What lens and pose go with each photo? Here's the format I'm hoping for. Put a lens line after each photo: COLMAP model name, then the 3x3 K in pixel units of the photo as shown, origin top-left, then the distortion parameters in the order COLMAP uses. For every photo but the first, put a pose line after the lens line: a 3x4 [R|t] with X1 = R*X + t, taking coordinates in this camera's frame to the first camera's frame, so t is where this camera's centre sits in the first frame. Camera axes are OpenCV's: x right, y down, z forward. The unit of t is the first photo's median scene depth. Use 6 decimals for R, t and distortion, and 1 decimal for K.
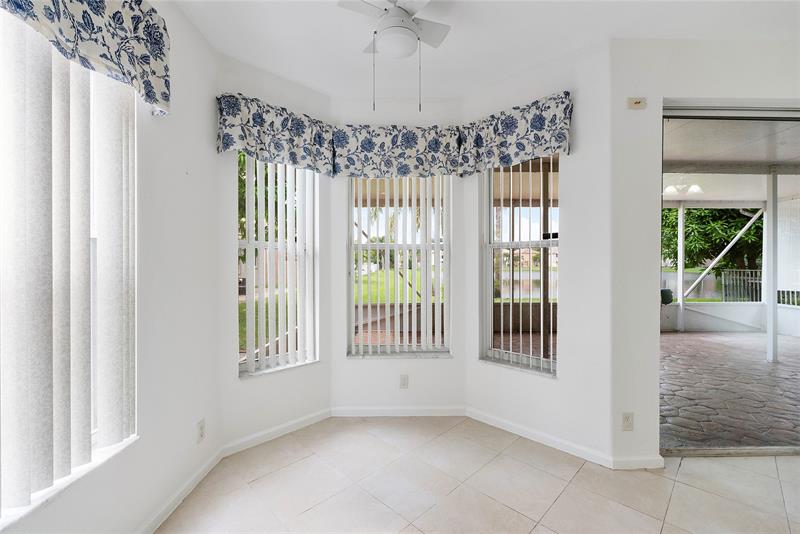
lens RADIAL K [[342.0, 0, 401.9], [0, 342.0, 264.7], [0, 0, 1]] dist [-0.003550, -0.000096]
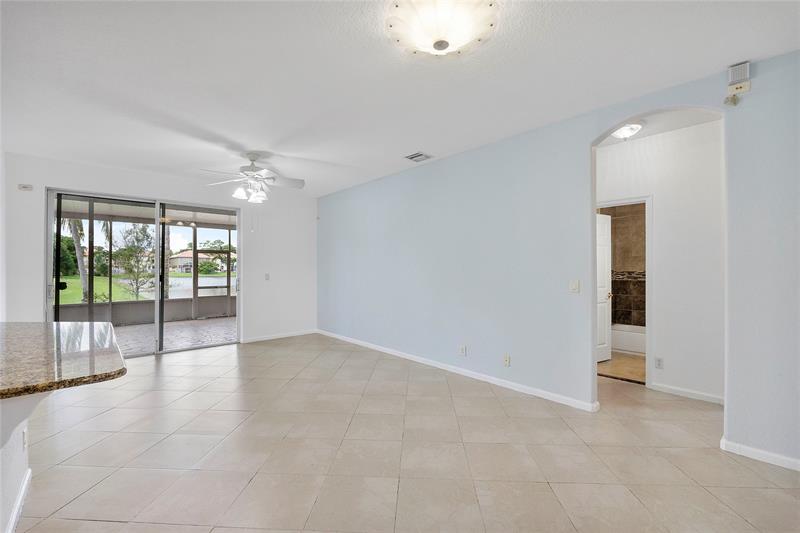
lens RADIAL K [[347.6, 0, 399.6], [0, 347.6, 272.7], [0, 0, 1]] dist [-0.002353, 0.000015]
pose [[0.757031, -0.009081, 0.653316, 0.784094], [0.002480, 0.999936, 0.011026, 0.000571], [-0.653375, -0.006727, 0.757005, -1.477351]]
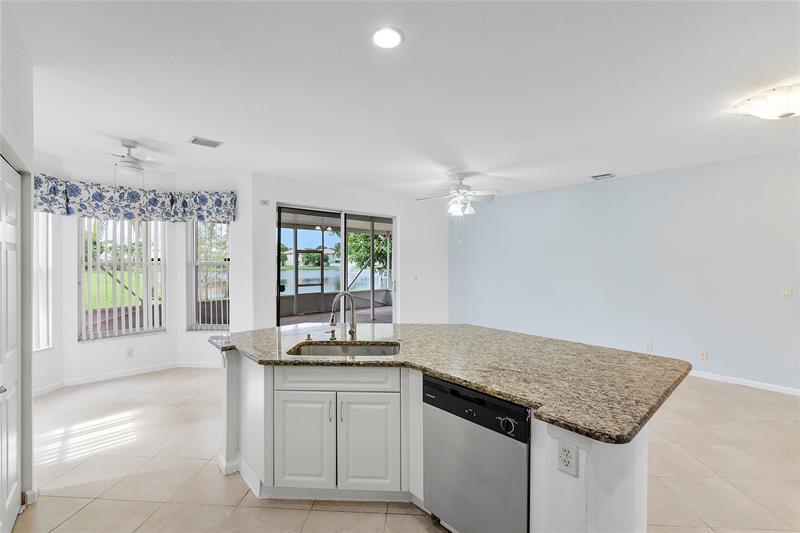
lens RADIAL K [[342.0, 0, 401.9], [0, 342.0, 264.2], [0, 0, 1]] dist [-0.003550, -0.000096]
pose [[0.756158, -0.003423, 0.654380, -0.073358], [0.000658, 0.999990, 0.004471, -0.062912], [-0.654389, -0.002951, 0.756153, -0.991210]]
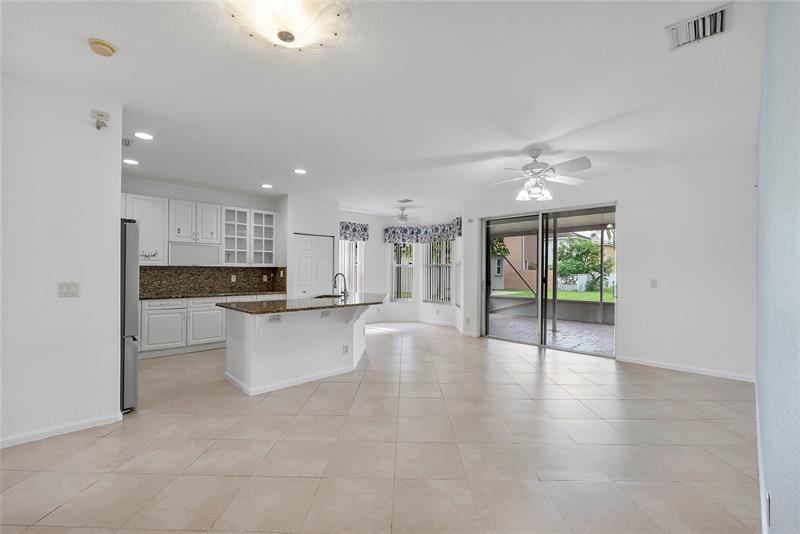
lens RADIAL K [[339.3, 0, 400.4], [0, 339.3, 270.6], [0, 0, 1]] dist [-0.005804, -0.000098]
pose [[0.693196, 0.003526, -0.720740, 1.951486], [-0.012114, 0.999904, -0.006758, 0.016723], [0.720647, 0.013416, 0.693172, -1.283398]]
